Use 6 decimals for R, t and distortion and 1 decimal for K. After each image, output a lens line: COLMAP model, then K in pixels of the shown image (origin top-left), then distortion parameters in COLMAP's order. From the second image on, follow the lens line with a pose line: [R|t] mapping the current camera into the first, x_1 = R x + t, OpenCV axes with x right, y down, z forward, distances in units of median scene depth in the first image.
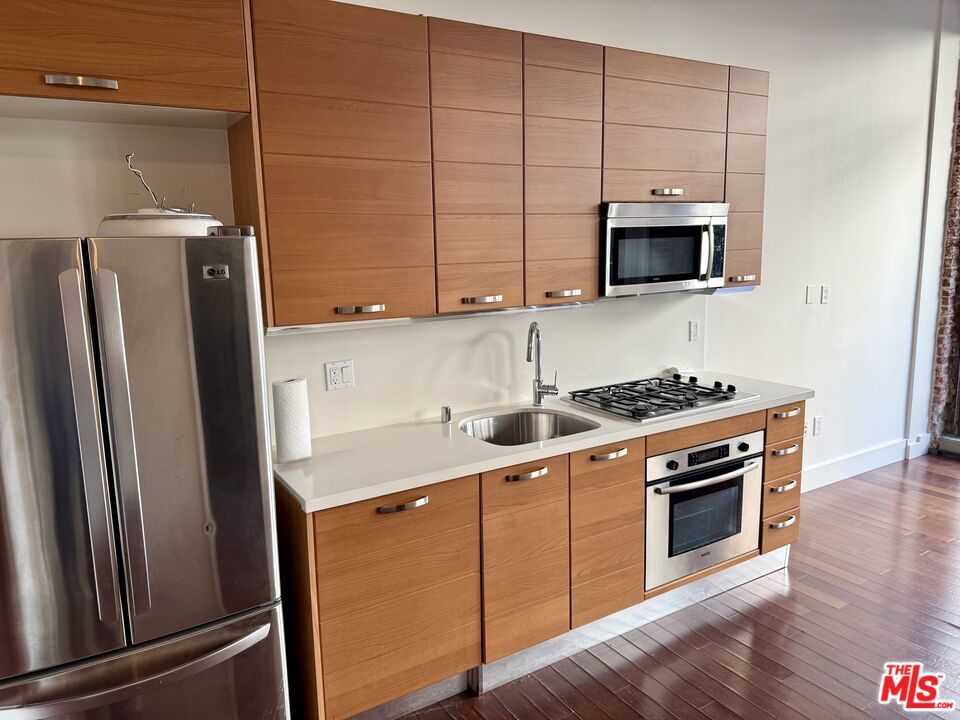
lens RADIAL K [[662.8, 0, 454.2], [0, 662.8, 359.7], [0, 0, 1]] dist [0.055587, -0.076351]
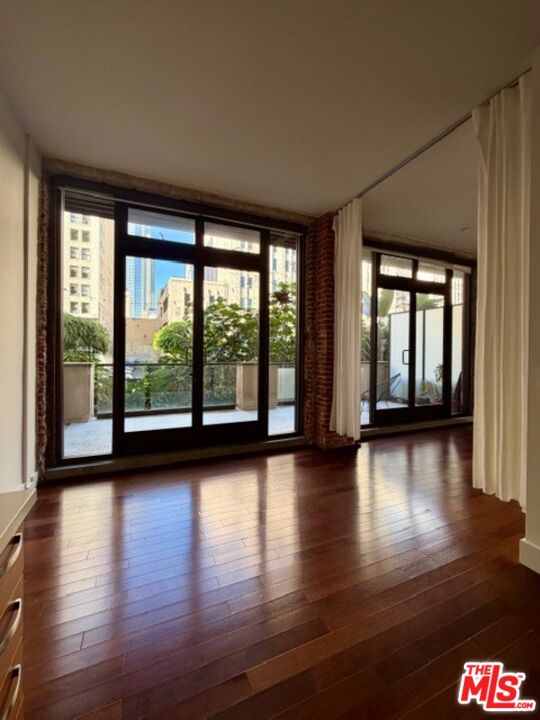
lens RADIAL K [[297.5, 0, 269.1], [0, 297.5, 351.9], [0, 0, 1]] dist [0.008529, -0.000164]
pose [[0.102918, 0.030818, 0.994212, 0.283456], [0.149300, 0.987718, -0.046072, -0.039650], [-0.983421, 0.153178, 0.097053, 0.764112]]
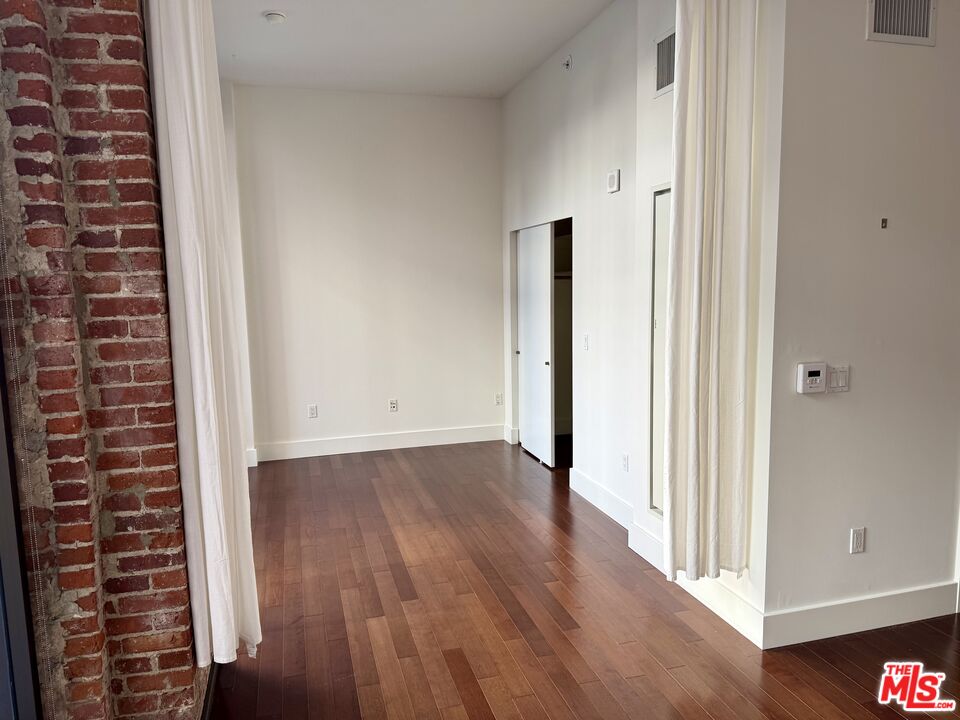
lens RADIAL K [[675.4, 0, 480.0], [0, 675.4, 360.0], [0, 0, 1]] dist [0.033830, -0.041211]
pose [[-0.967675, 0.022336, 0.251210, 1.106344], [0.091736, 0.959012, 0.268104, -0.227647], [-0.234925, 0.282483, -0.930061, 1.232319]]
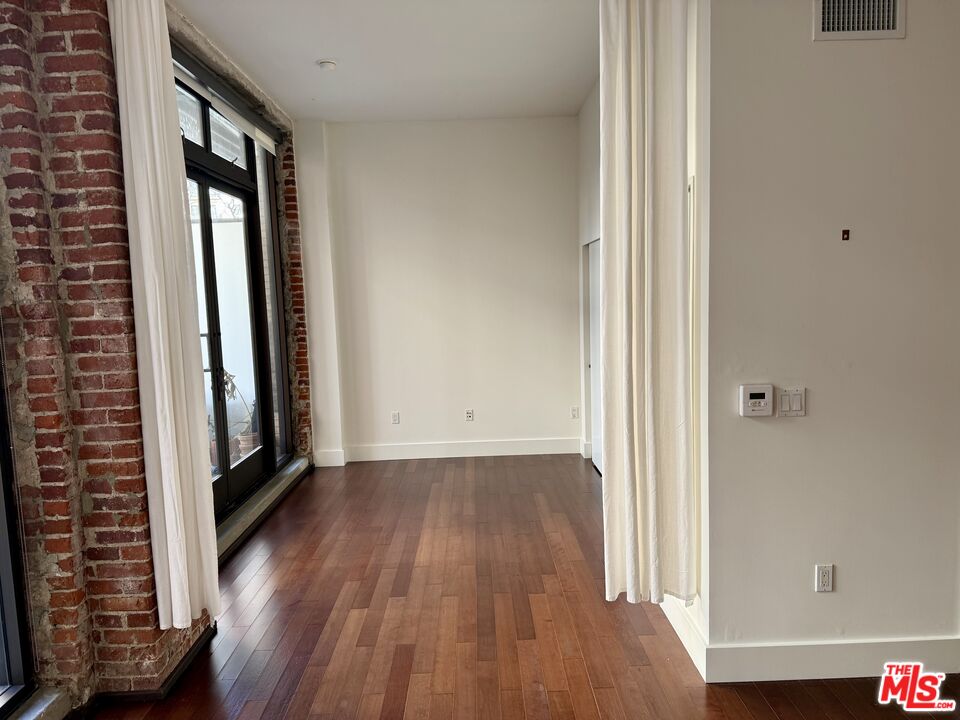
lens RADIAL K [[674.6, 0, 484.9], [0, 674.6, 360.3], [0, 0, 1]] dist [0.029844, -0.036693]
pose [[-0.872418, 0.014021, 0.488560, 0.782565], [0.141237, 0.964177, 0.224534, -0.210475], [-0.467910, 0.264890, -0.843145, 1.160382]]
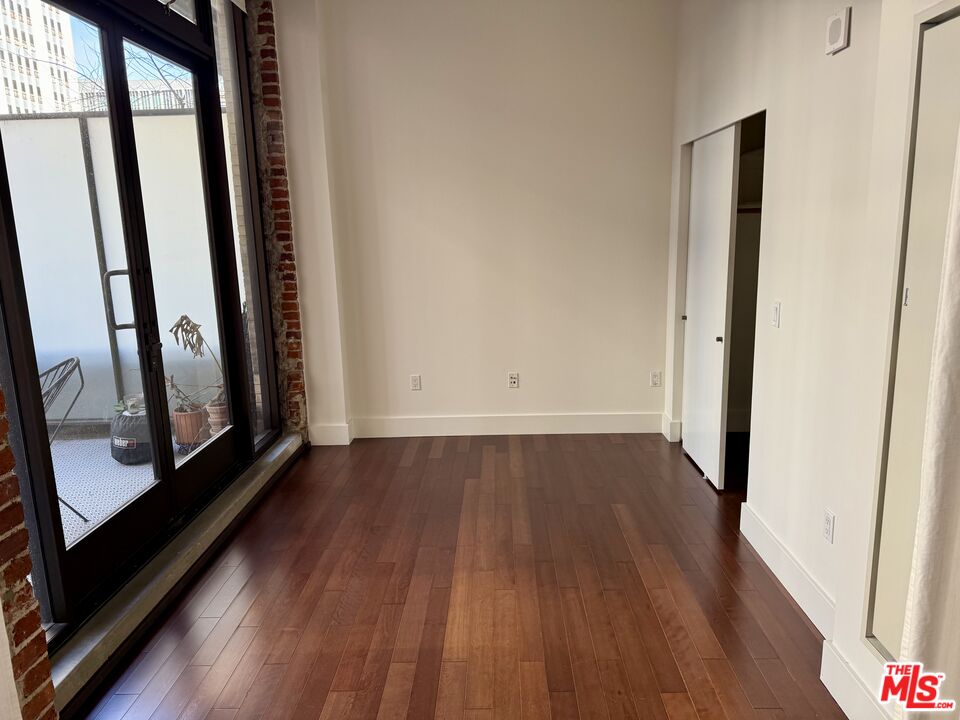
lens RADIAL K [[674.6, 0, 484.9], [0, 674.6, 360.3], [0, 0, 1]] dist [0.029844, -0.036693]
pose [[-0.854367, -0.047697, 0.517477, 1.111160], [0.138667, 0.938750, 0.315469, -0.128755], [-0.500828, 0.341283, -0.795423, 0.712480]]
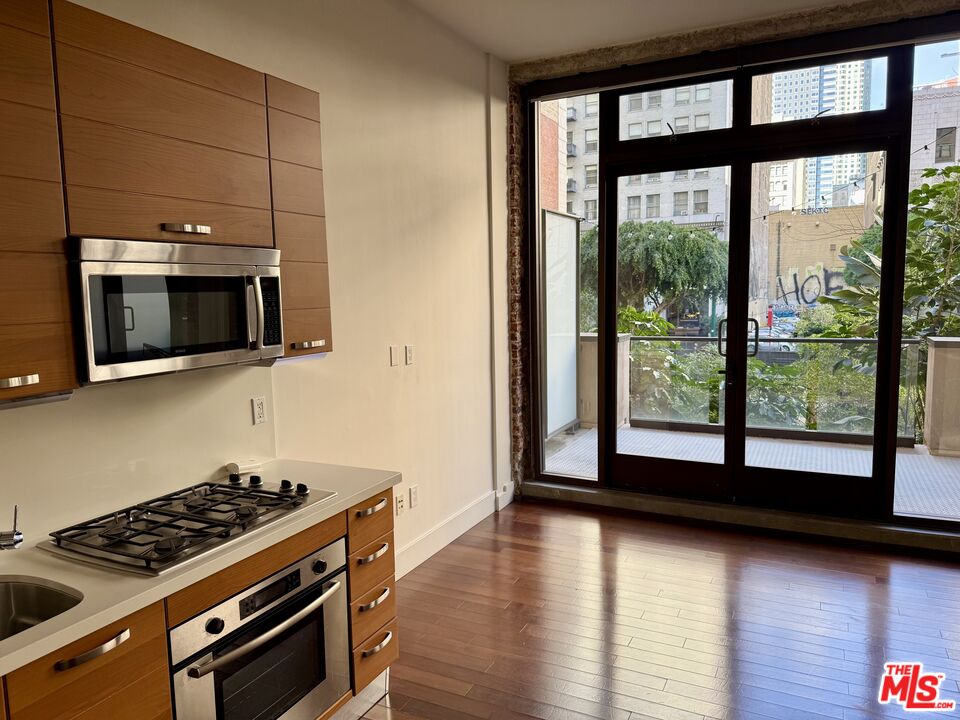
lens RADIAL K [[666.1, 0, 481.5], [0, 666.1, 364.4], [0, 0, 1]] dist [0.098052, -0.161909]
pose [[0.832337, -0.047797, 0.552205, 0.172326], [0.085045, 0.995491, -0.042022, -0.050091], [-0.547707, 0.081939, 0.832648, 0.240275]]
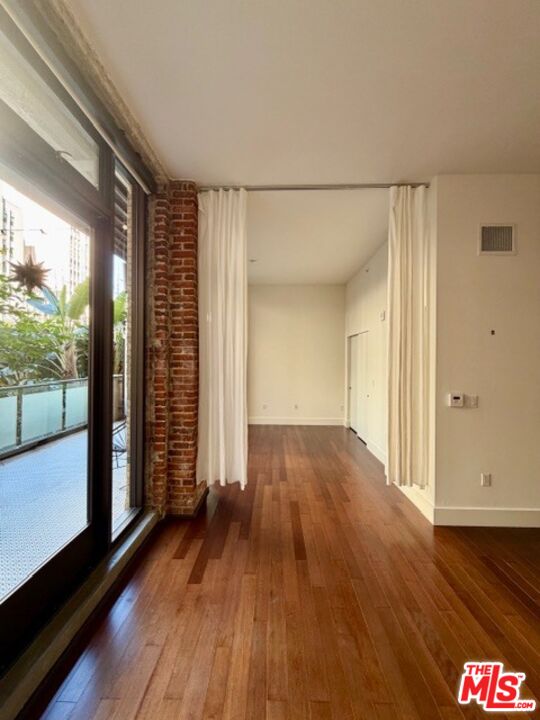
lens RADIAL K [[286.1, 0, 271.4], [0, 286.1, 357.6], [0, 0, 1]] dist [-0.002073, -0.000205]
pose [[-0.858240, 0.028402, 0.512462, 0.935734], [0.104094, 0.987349, 0.119607, -0.204914], [-0.502582, 0.155996, -0.850339, 1.274297]]
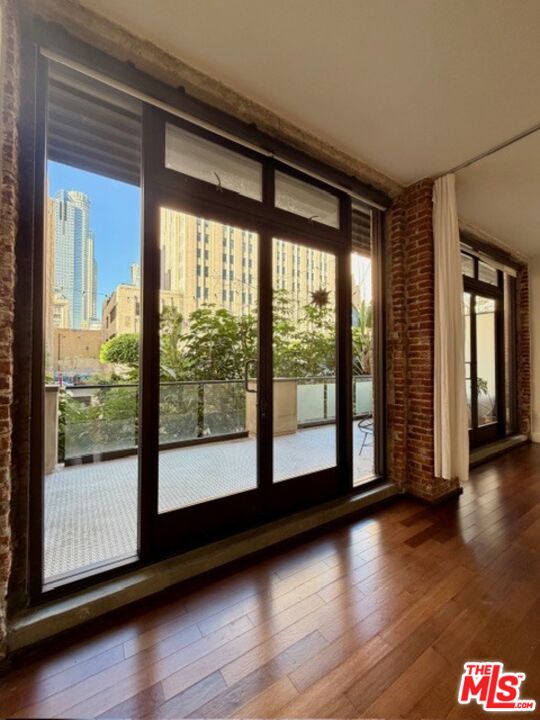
lens RADIAL K [[294.7, 0, 271.1], [0, 294.7, 357.0], [0, 0, 1]] dist [-0.000081, -0.000215]
pose [[-0.066331, 0.053594, 0.996357, 0.696388], [0.164275, 0.985517, -0.042074, -0.136074], [-0.984182, 0.160886, -0.074175, 1.211755]]
